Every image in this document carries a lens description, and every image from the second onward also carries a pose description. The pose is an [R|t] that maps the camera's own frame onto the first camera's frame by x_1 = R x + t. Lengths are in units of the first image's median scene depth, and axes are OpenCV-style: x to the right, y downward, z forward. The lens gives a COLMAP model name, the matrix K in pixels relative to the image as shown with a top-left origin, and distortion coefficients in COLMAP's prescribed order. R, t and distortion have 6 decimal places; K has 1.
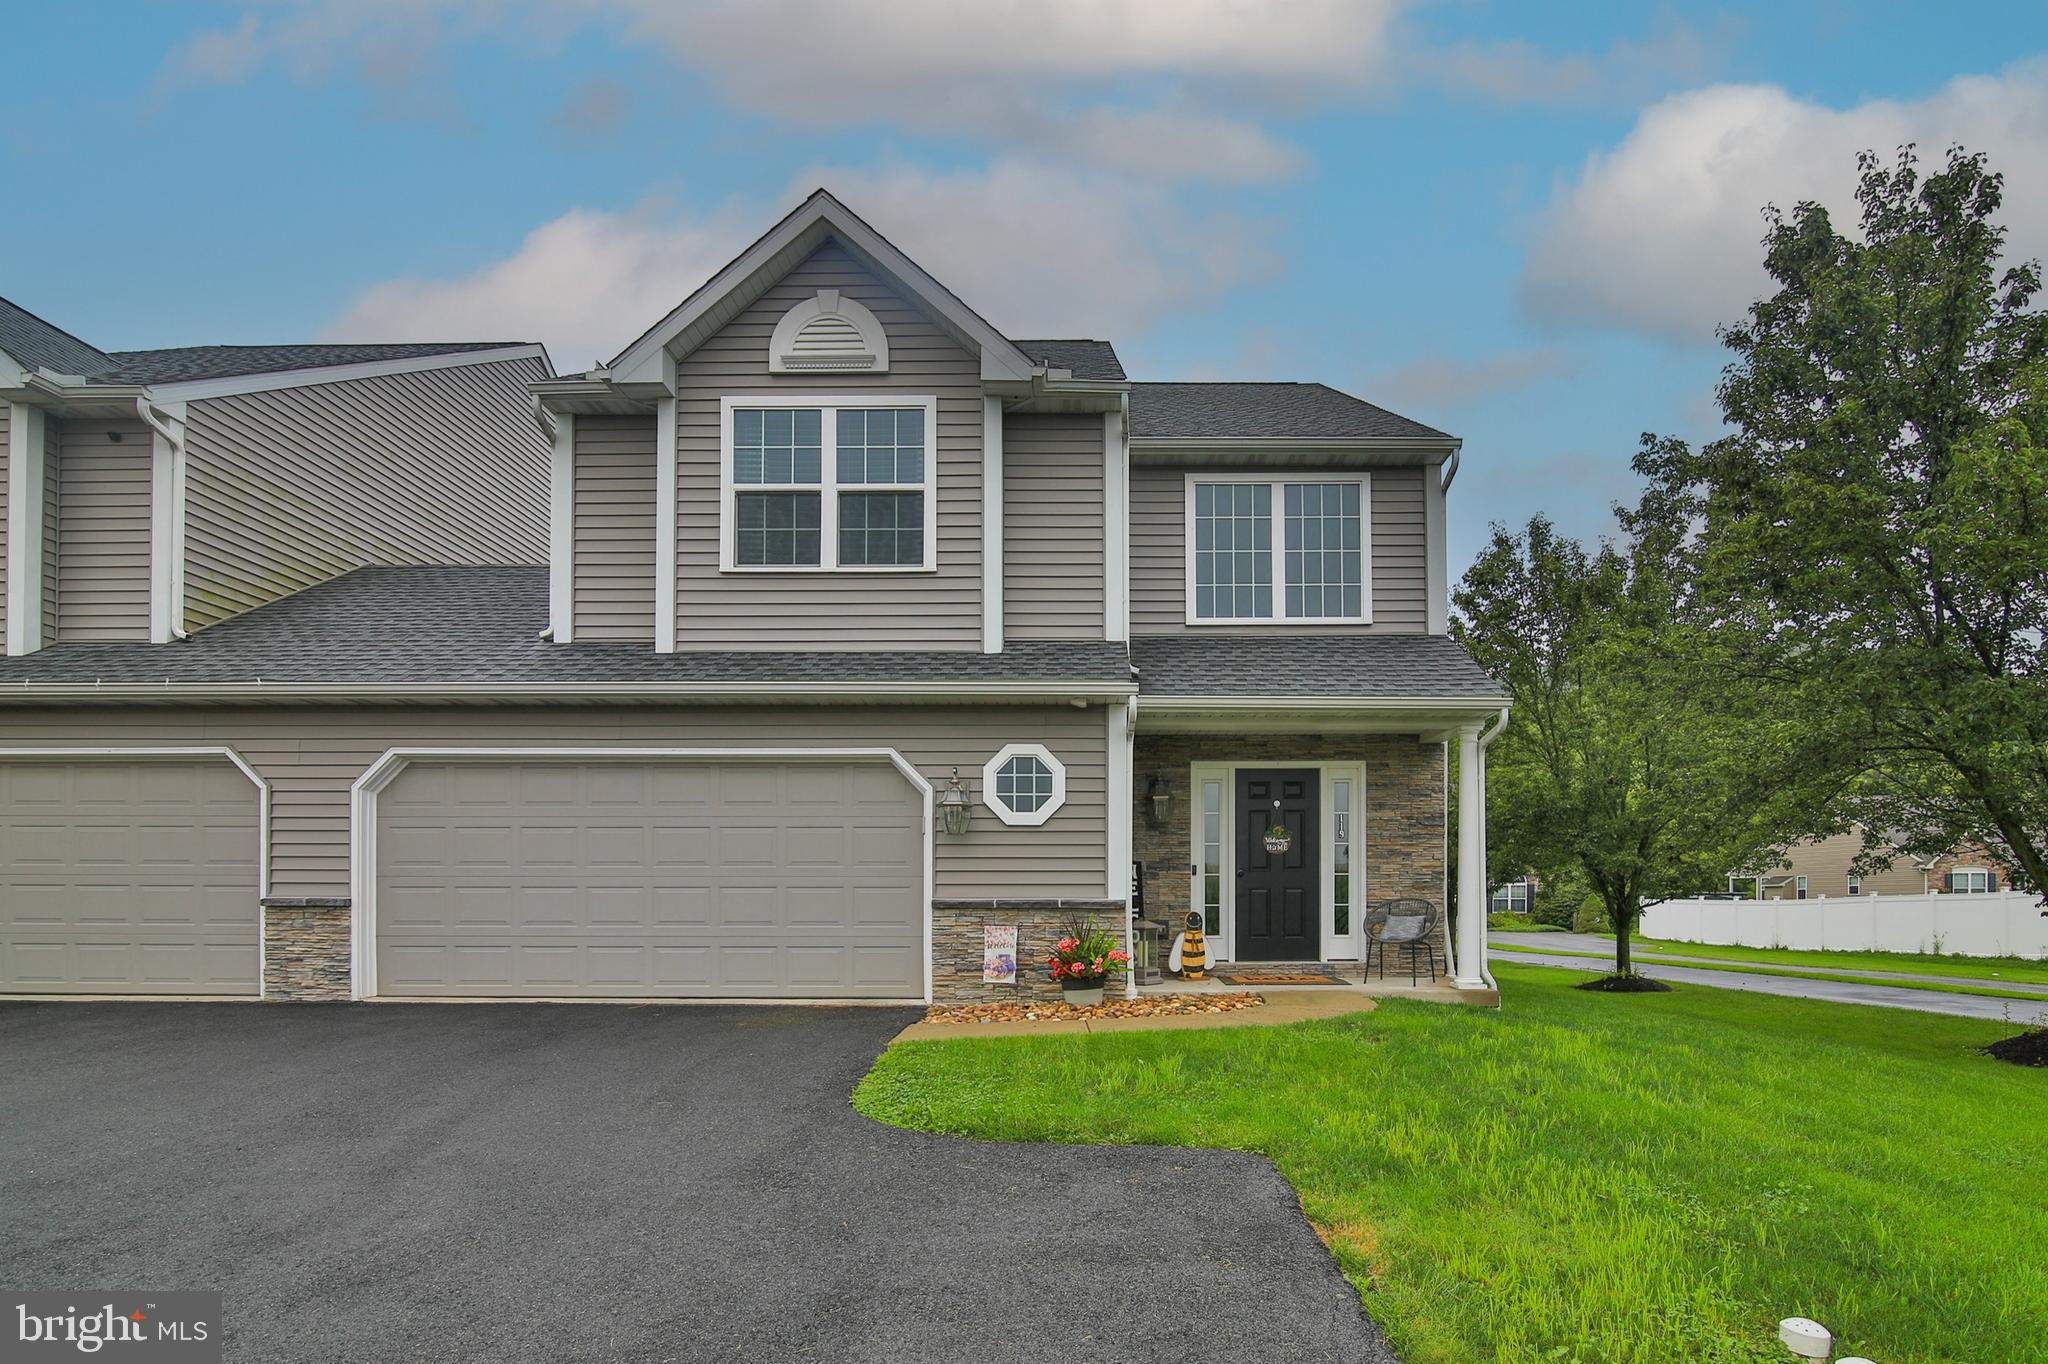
lens RADIAL K [[1046.0, 0, 1086.0], [0, 1046.0, 883.8], [0, 0, 1]] dist [-0.012116, 0.000116]
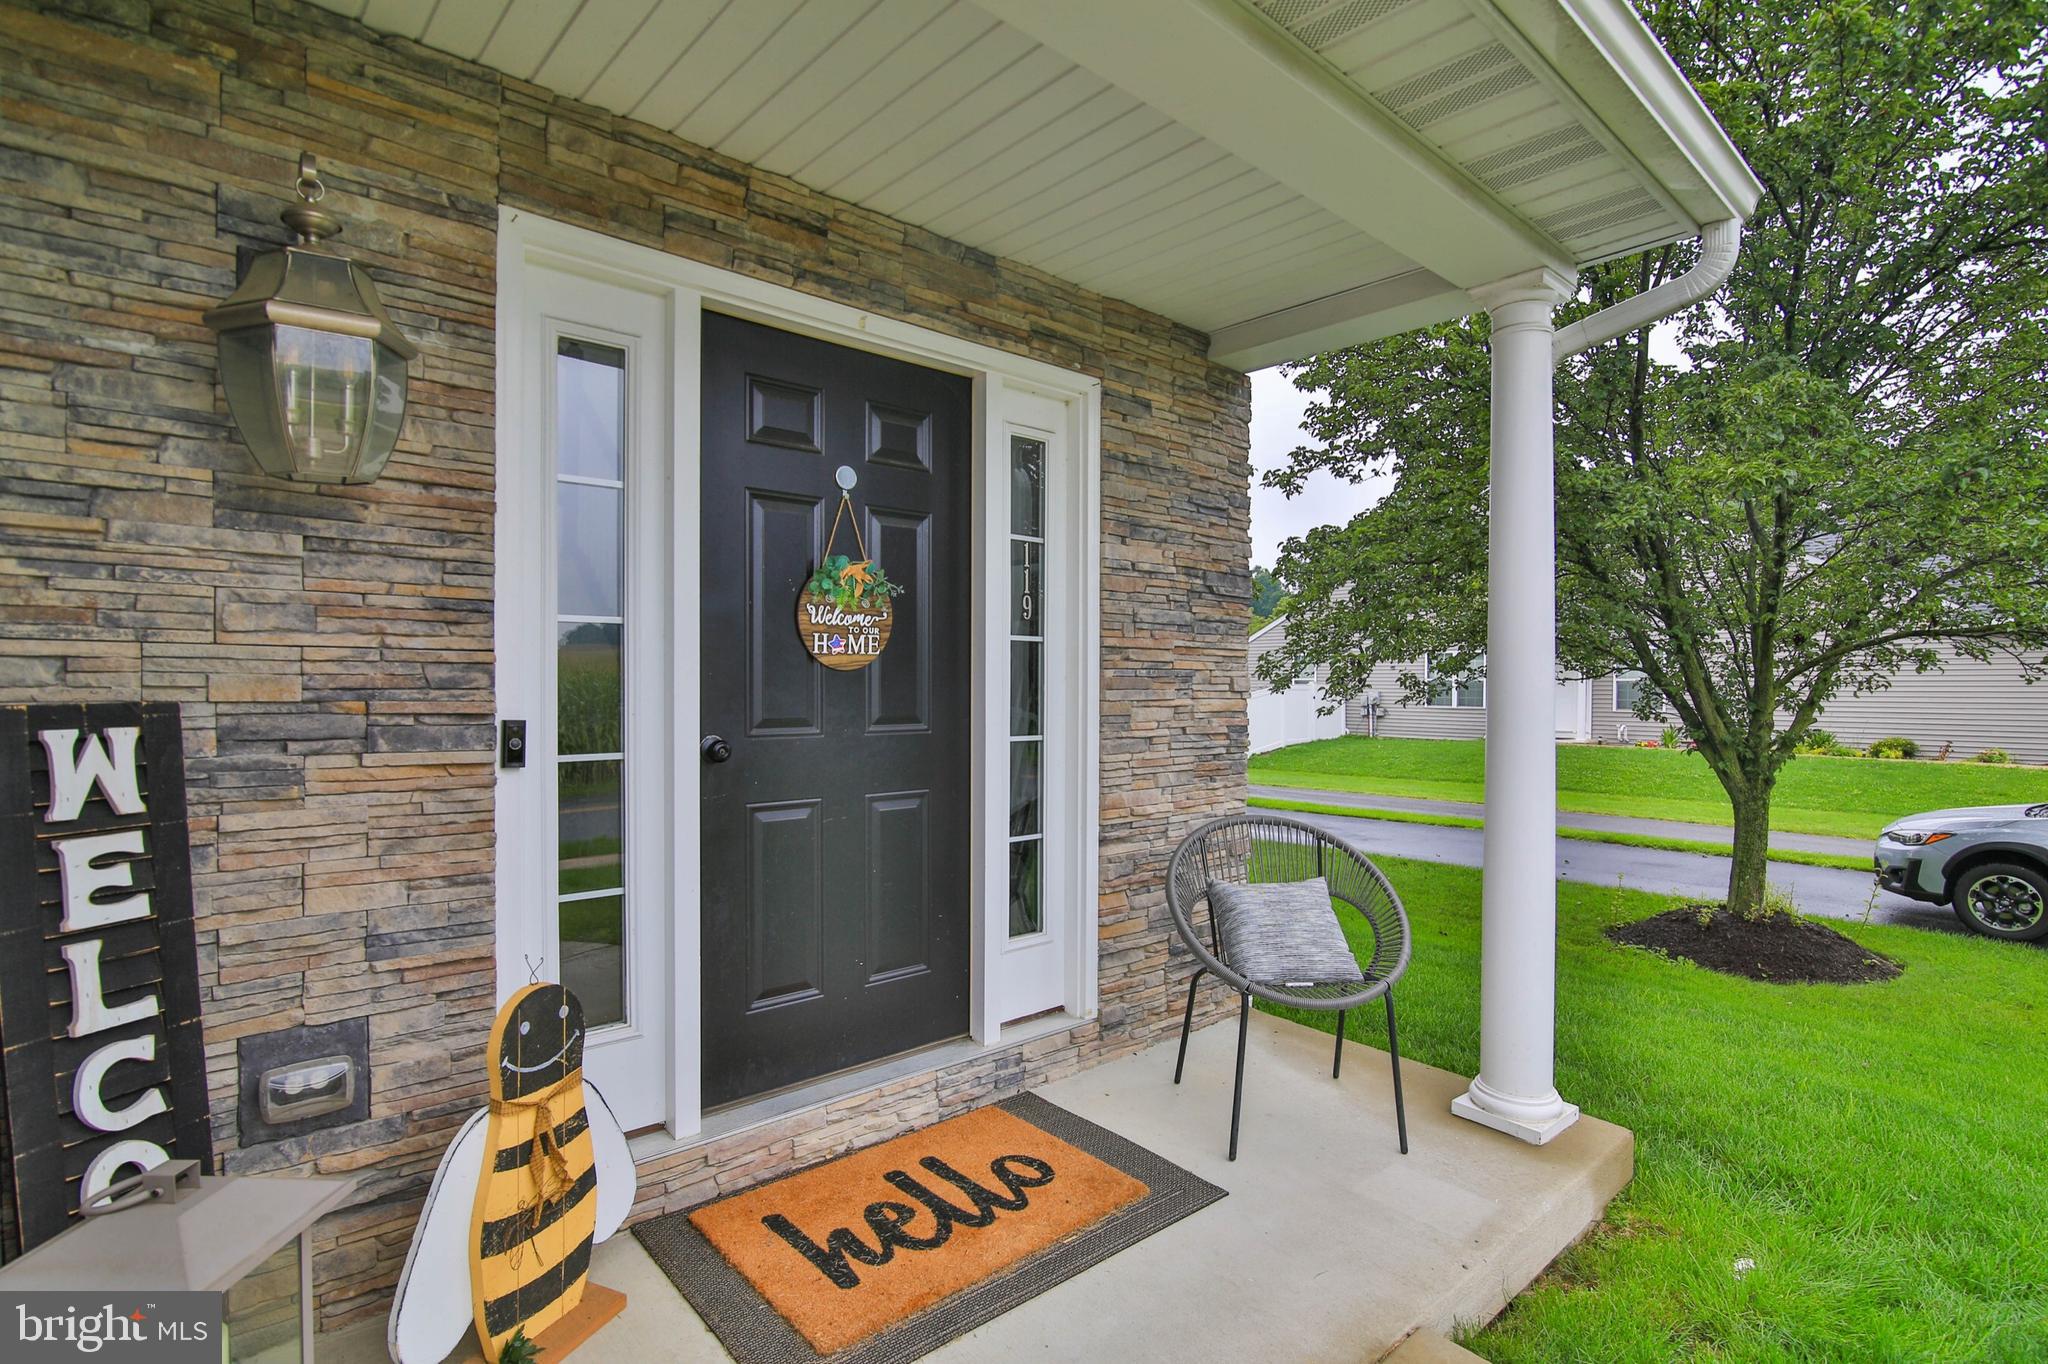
lens RADIAL K [[992.3, 0, 1019.6], [0, 992.3, 697.0], [0, 0, 1]] dist [-0.027536, -0.000109]
pose [[0.740335, -0.004078, 0.672226, 0.055443], [-0.017623, 0.999520, 0.025473, -0.033383], [-0.672008, -0.030705, 0.739907, 0.917625]]
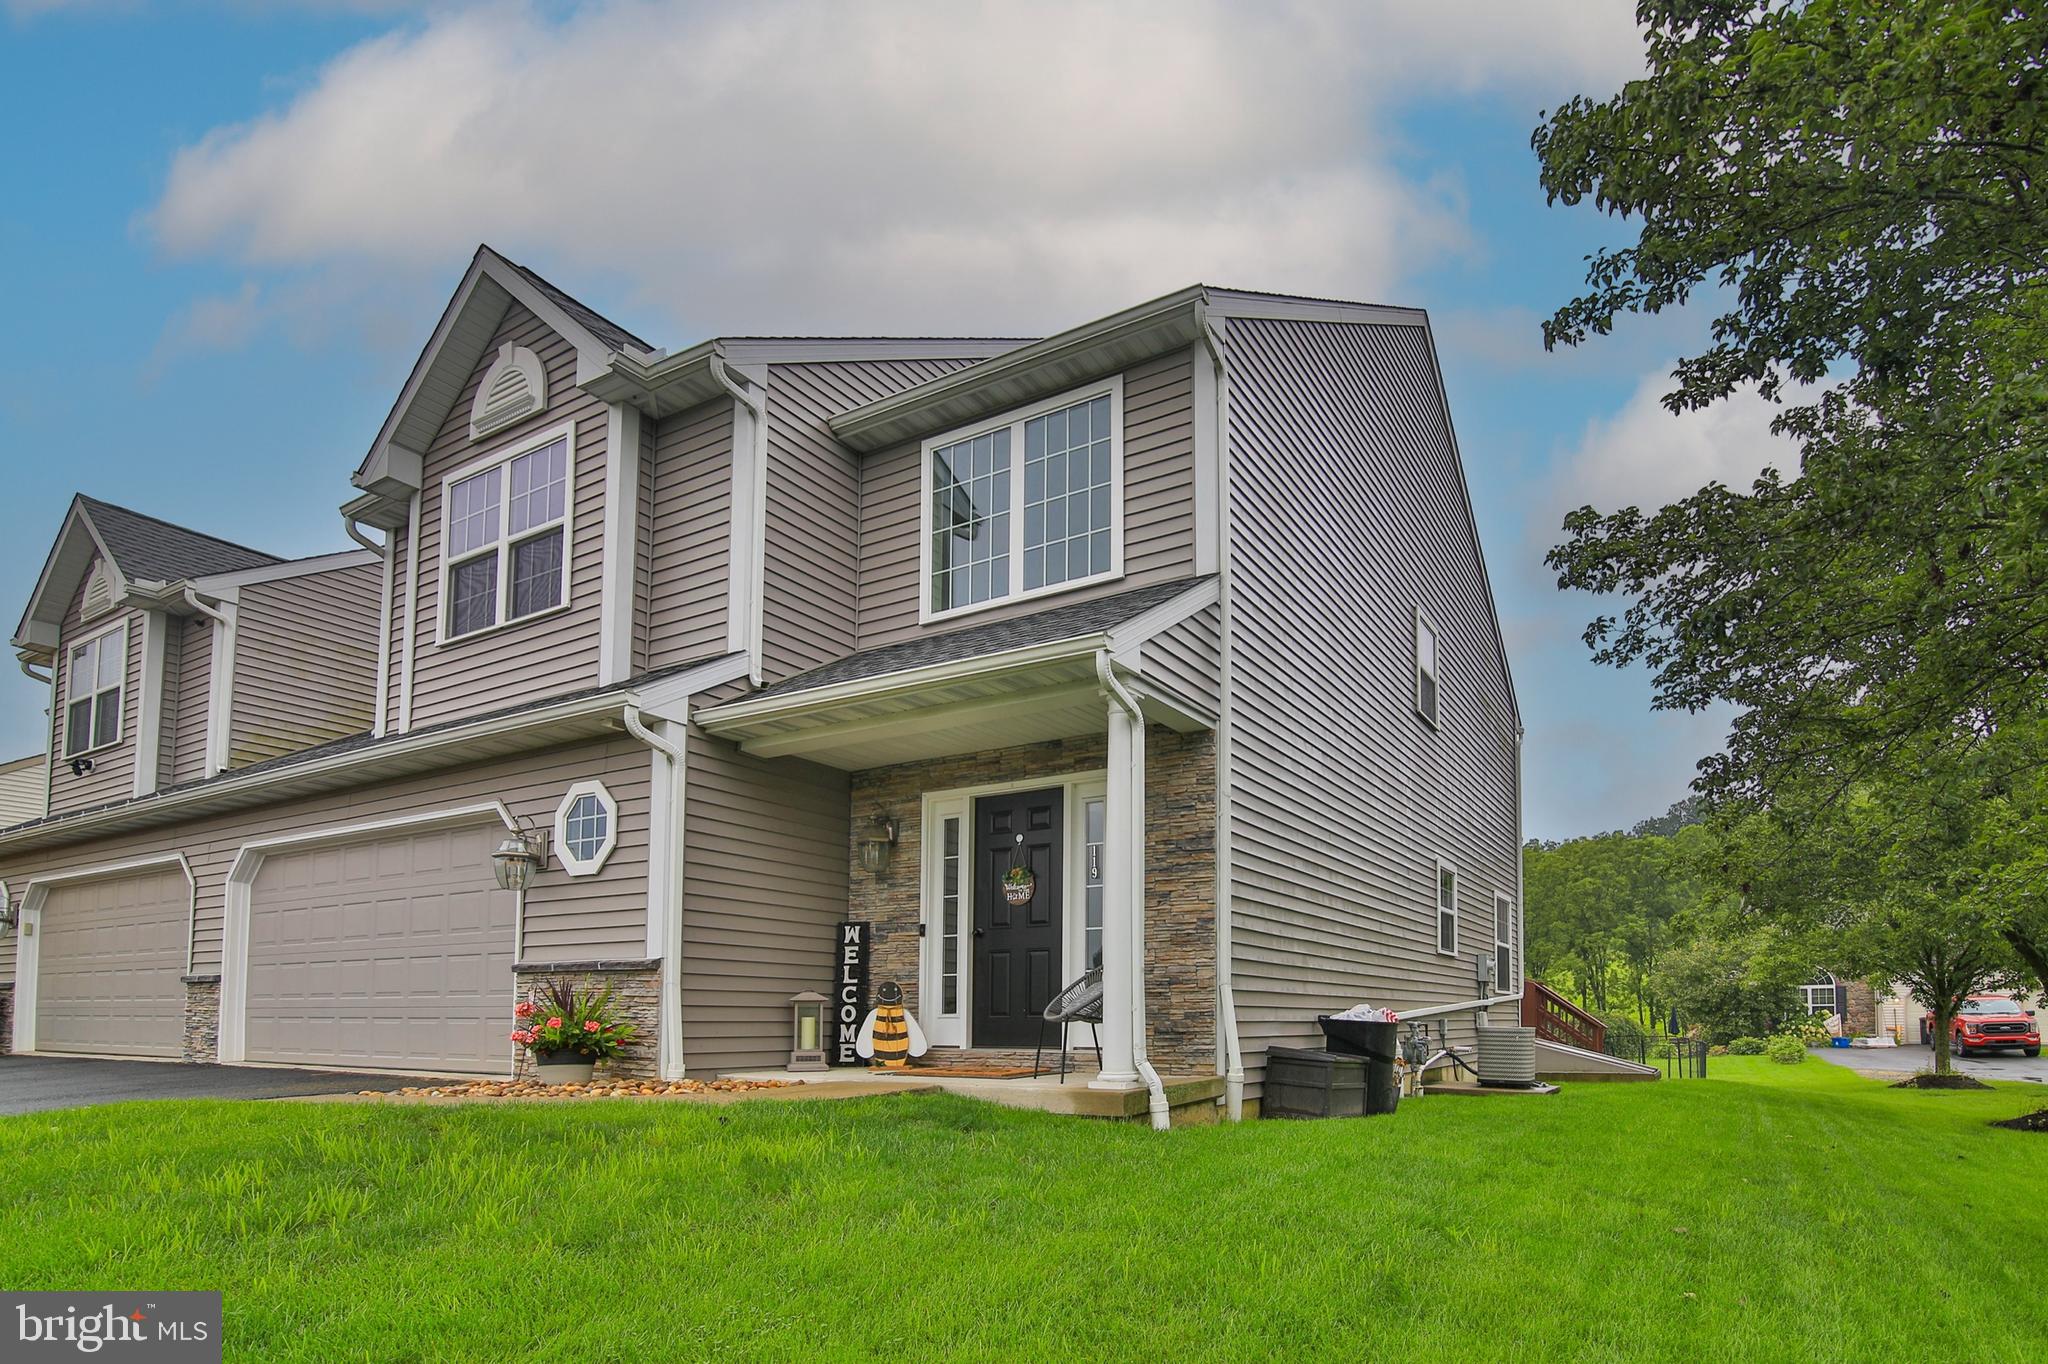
lens RADIAL K [[1076.0, 0, 1133.2], [0, 1076.0, 952.2], [0, 0, 1]] dist [-0.014827, 0.000187]
pose [[0.877217, -0.029039, -0.479216, 0.727083], [0.005859, 0.998742, -0.049796, 0.051521], [0.480059, 0.040874, 0.876283, 0.428962]]
